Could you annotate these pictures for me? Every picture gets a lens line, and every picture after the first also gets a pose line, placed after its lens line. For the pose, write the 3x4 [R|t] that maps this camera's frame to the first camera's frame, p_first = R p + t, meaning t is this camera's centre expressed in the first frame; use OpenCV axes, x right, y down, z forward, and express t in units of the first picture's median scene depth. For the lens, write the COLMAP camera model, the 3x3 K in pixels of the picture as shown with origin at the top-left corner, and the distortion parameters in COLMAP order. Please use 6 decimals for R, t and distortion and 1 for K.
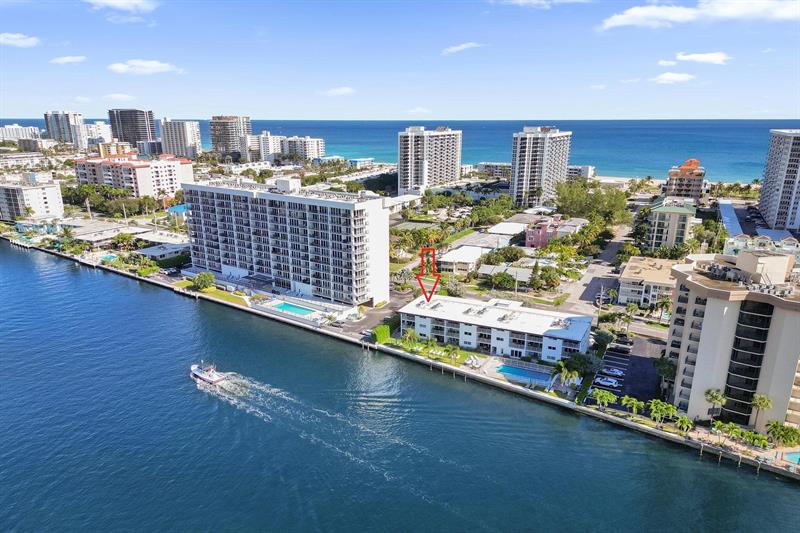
lens RADIAL K [[552.3, 0, 397.0], [0, 552.3, 288.6], [0, 0, 1]] dist [0.061872, -0.059587]
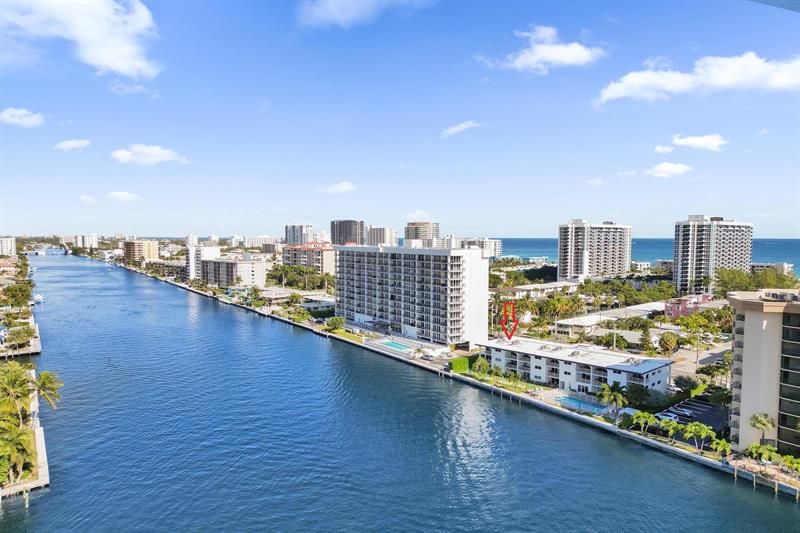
lens RADIAL K [[544.0, 0, 400.0], [0, 544.0, 266.5], [0, 0, 1]] dist [0.029713, -0.055107]
pose [[0.942195, 0.018921, -0.334531, 0.186624], [-0.095339, 0.972274, -0.213526, 0.117573], [0.321216, 0.233077, 0.917876, -0.039833]]
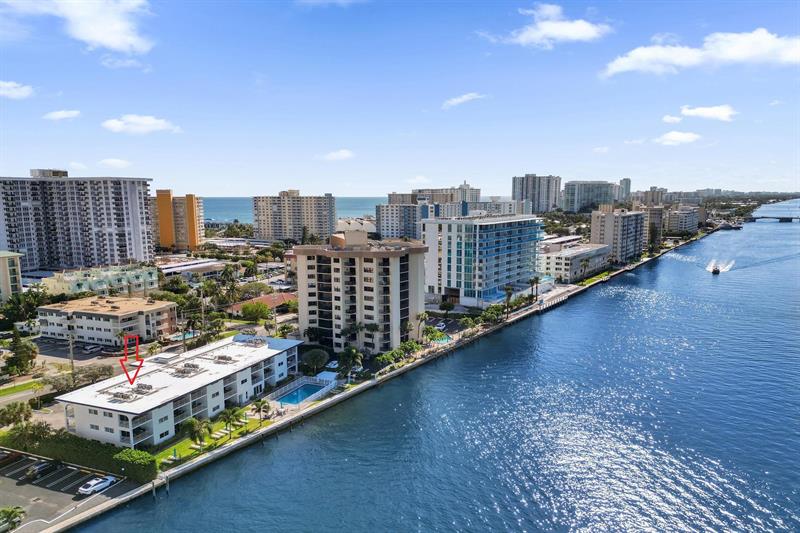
lens RADIAL K [[550.9, 0, 362.3], [0, 550.9, 312.0], [0, 0, 1]] dist [0.058493, -0.041542]
pose [[-0.008172, -0.206450, 0.978423, -0.482463], [0.292656, 0.935120, 0.199757, -0.094607], [-0.956183, 0.287974, 0.052778, 0.626293]]
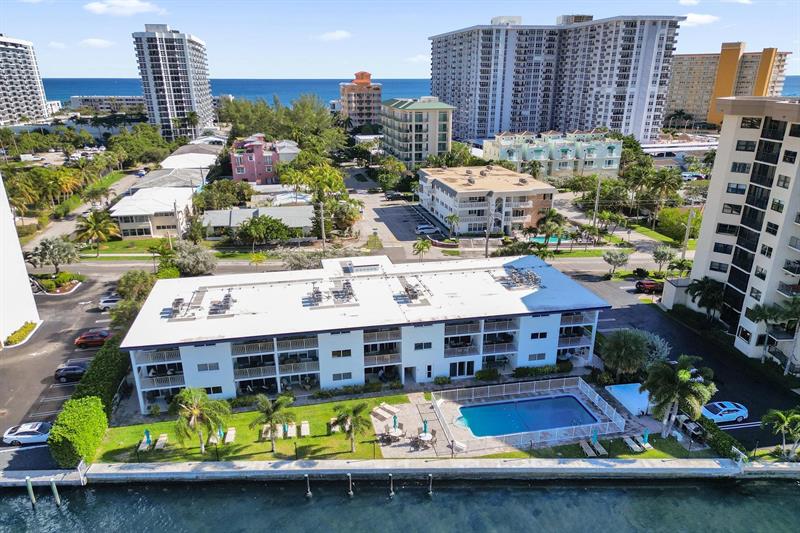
lens RADIAL K [[576.6, 0, 407.7], [0, 576.6, 301.4], [0, 0, 1]] dist [0.060178, -0.053041]
pose [[0.780129, -0.227487, 0.582794, -0.054355], [0.177232, 0.973747, 0.142848, -0.004057], [-0.599990, -0.008150, 0.799966, 0.544484]]
